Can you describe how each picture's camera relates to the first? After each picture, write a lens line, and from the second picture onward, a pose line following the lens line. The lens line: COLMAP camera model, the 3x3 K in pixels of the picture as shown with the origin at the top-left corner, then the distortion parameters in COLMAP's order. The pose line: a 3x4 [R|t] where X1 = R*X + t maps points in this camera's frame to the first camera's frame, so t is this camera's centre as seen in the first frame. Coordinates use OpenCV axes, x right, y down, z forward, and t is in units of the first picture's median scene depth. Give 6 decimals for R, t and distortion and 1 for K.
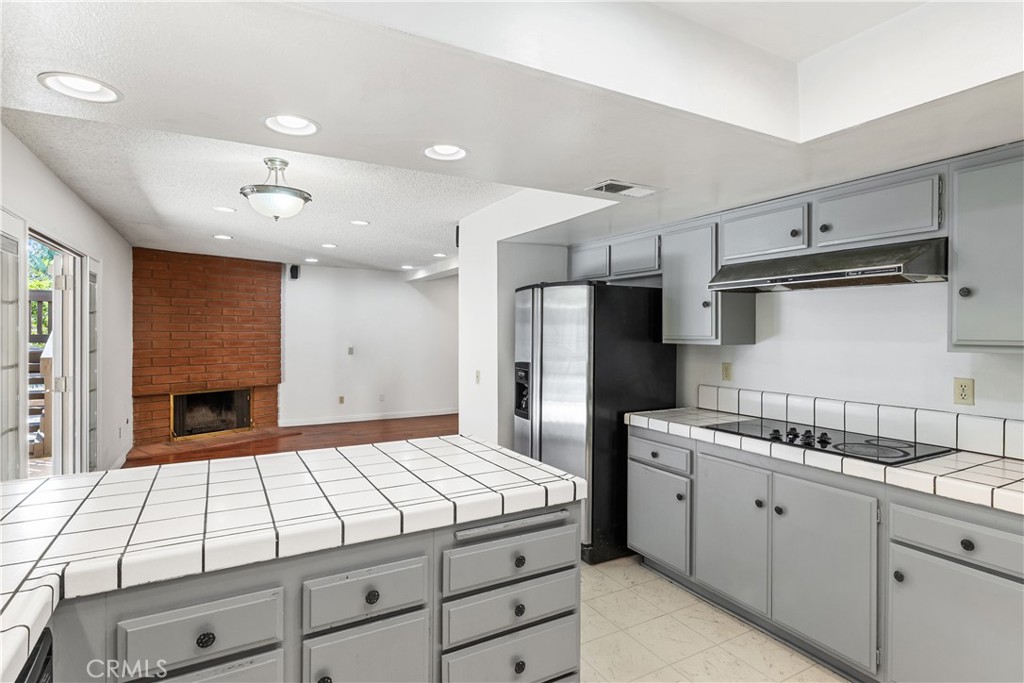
lens RADIAL K [[532.5, 0, 513.3], [0, 532.5, 334.3], [0, 0, 1]] dist [0.003704, -0.000158]
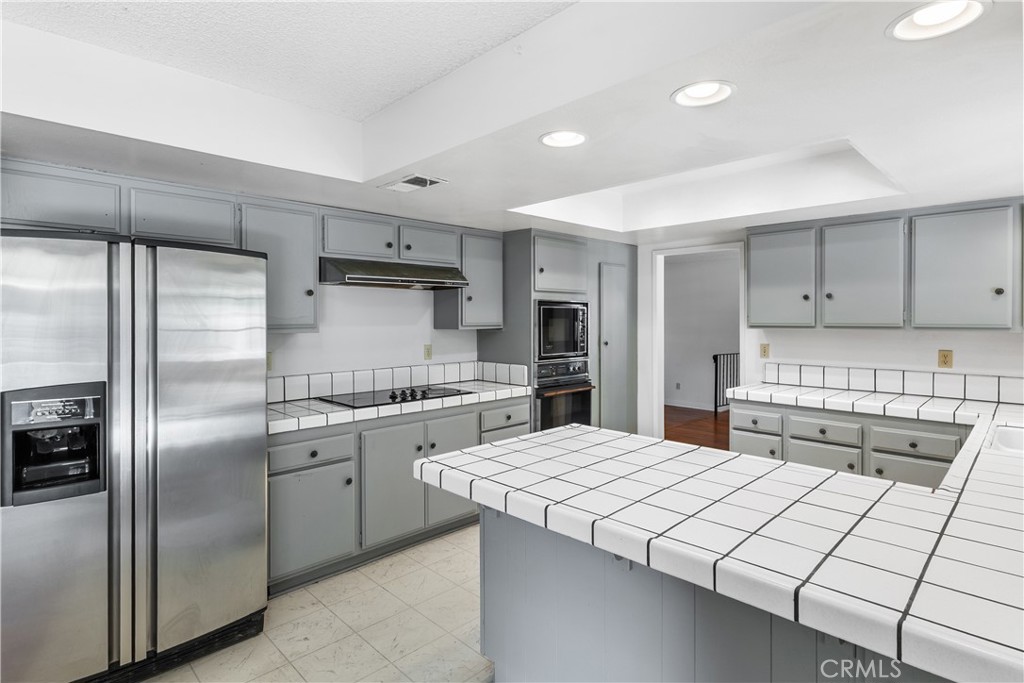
lens RADIAL K [[532.5, 0, 500.4], [0, 532.5, 321.7], [0, 0, 1]] dist [0.003704, -0.000158]
pose [[-0.261396, -0.010395, 0.965176, -0.839626], [0.007537, 0.999890, 0.012810, -0.014040], [-0.965202, 0.010623, -0.261289, 1.100959]]
